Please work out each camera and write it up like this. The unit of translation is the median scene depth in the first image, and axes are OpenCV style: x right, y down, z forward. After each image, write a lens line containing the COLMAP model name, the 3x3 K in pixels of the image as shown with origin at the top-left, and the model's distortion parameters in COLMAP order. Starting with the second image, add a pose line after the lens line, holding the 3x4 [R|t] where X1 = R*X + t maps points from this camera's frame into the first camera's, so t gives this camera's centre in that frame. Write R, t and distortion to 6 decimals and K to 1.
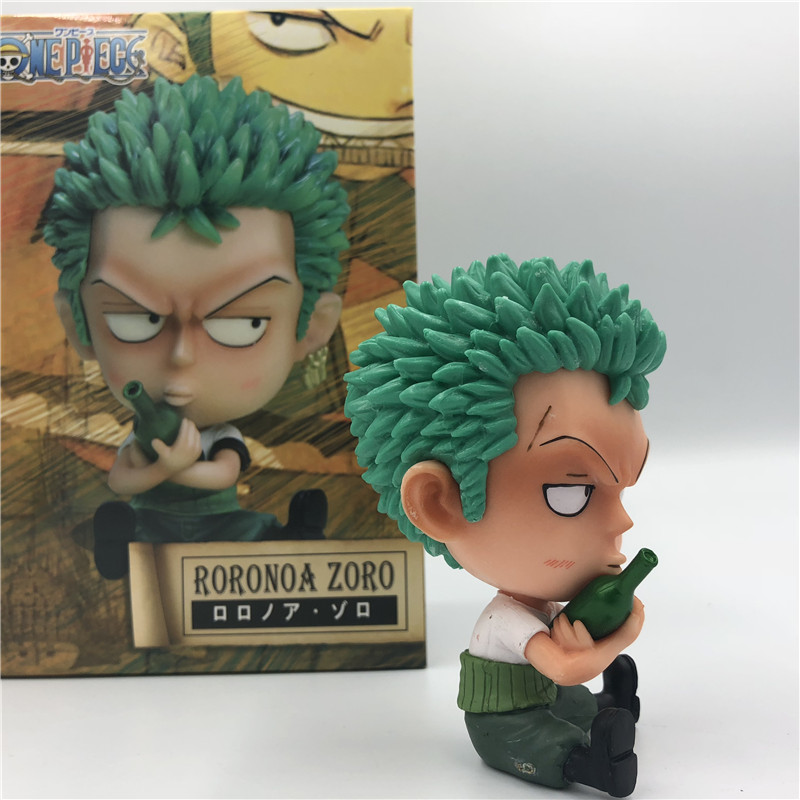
lens RADIAL K [[910.4, 0, 399.5], [0, 910.4, 383.7], [0, 0, 1]] dist [0.100650, -0.350174]
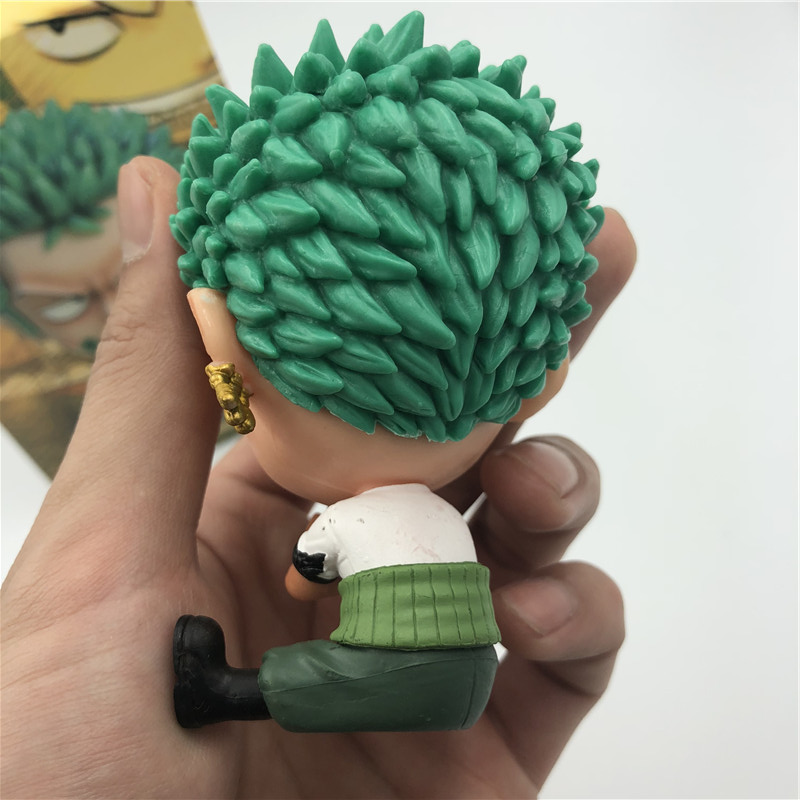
lens RADIAL K [[910.4, 0, 399.5], [0, 910.4, 383.7], [0, 0, 1]] dist [0.100650, -0.350174]
pose [[0.907076, -0.402061, 0.124737, -0.077626], [0.166072, 0.614053, 0.771595, -0.868995], [-0.386823, -0.679181, 0.623764, -0.008686]]
